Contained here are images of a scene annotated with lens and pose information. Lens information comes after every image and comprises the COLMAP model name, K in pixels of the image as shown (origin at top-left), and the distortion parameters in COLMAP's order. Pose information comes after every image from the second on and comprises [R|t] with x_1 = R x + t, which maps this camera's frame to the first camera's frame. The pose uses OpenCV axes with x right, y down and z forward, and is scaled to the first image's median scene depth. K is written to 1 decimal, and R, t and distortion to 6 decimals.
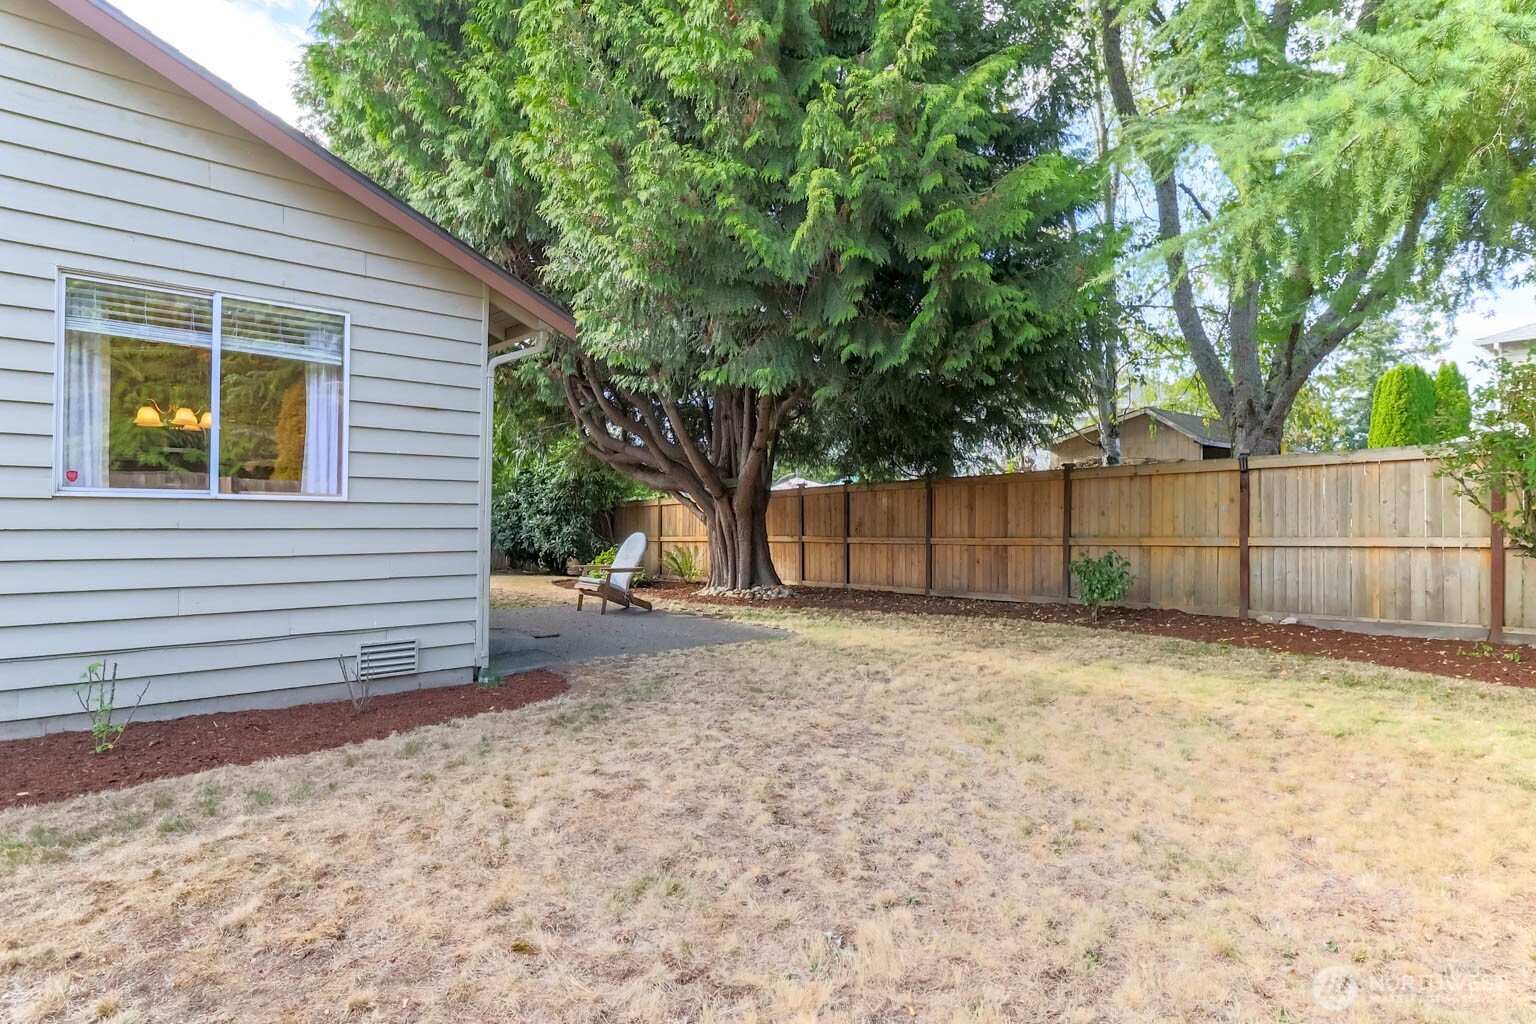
lens RADIAL K [[834.1, 0, 773.9], [0, 834.1, 506.4], [0, 0, 1]] dist [0.001893, -0.000111]
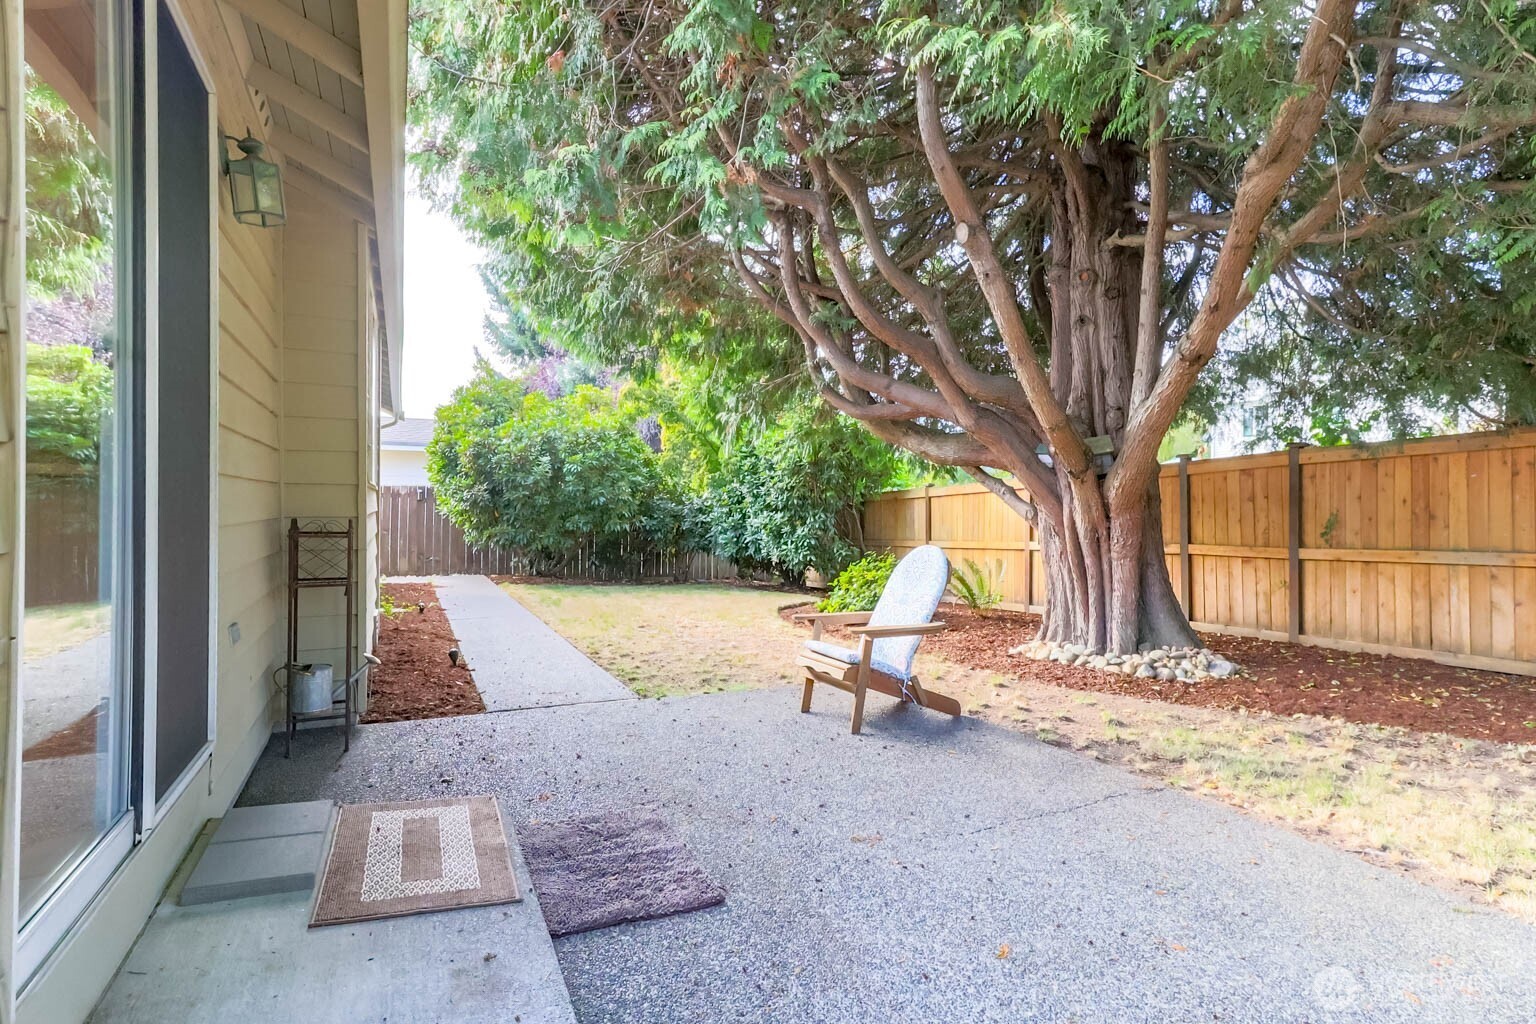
lens RADIAL K [[792.8, 0, 787.9], [0, 792.8, 502.7], [0, 0, 1]] dist [0.015928, 0.000510]
pose [[0.961619, -0.010410, -0.274189, -0.087169], [0.010176, 0.999946, -0.002275, 0.005385], [0.274198, -0.000603, 0.961673, 0.413419]]
